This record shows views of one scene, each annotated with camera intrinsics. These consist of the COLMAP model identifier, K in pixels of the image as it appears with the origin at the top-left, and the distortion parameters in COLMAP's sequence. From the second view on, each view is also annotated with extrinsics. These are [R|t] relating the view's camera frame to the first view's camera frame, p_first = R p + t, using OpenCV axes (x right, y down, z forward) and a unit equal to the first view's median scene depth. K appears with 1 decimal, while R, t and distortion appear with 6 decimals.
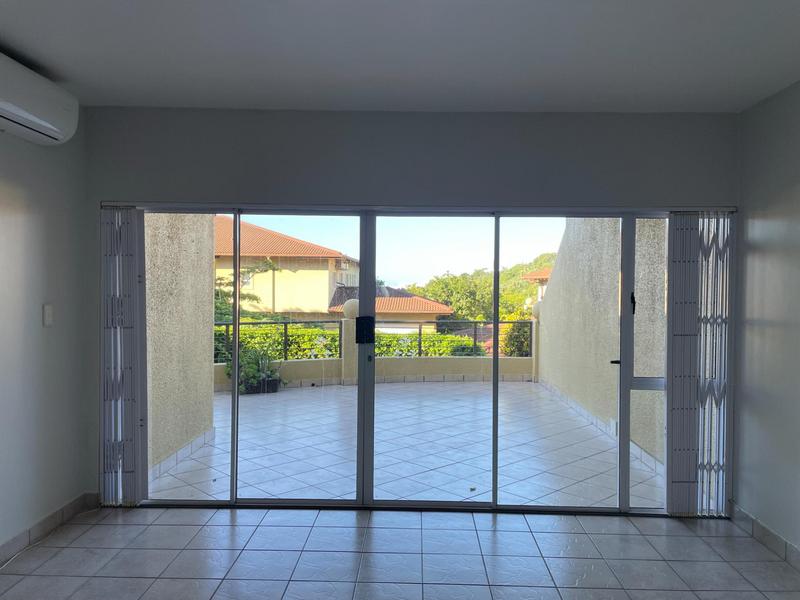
lens RADIAL K [[599.9, 0, 402.2], [0, 599.9, 298.2], [0, 0, 1]] dist [0.071467, -0.006236]
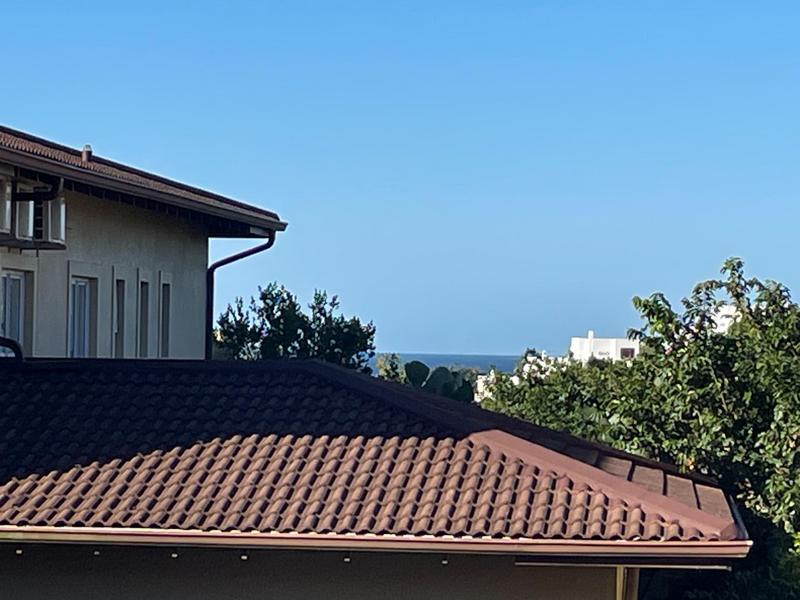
lens RADIAL K [[2978.8, 0, 400.1], [0, 2978.8, 299.9], [0, 0, 1]] dist [0.110414, 0.000000]
pose [[0.997623, 0.010699, -0.068079, 0.059384], [-0.013287, 0.999202, -0.037677, -0.009167], [0.067622, 0.038492, 0.996968, 0.353813]]
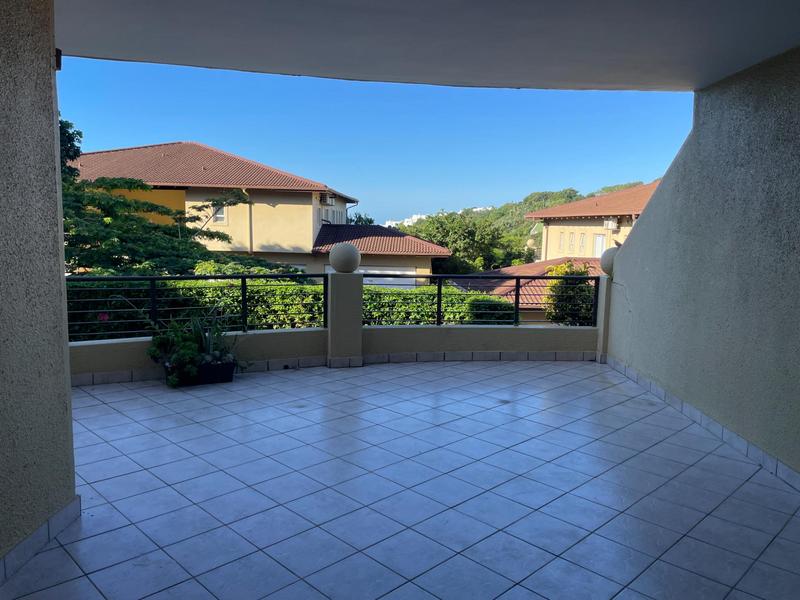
lens RADIAL K [[599.9, 0, 400.6], [0, 599.9, 299.3], [0, 0, 1]] dist [0.071467, -0.006236]
pose [[0.999722, 0.009733, 0.021452, -0.011240], [-0.011893, 0.994613, 0.102976, -0.001932], [-0.020335, -0.103203, 0.994452, 0.110429]]
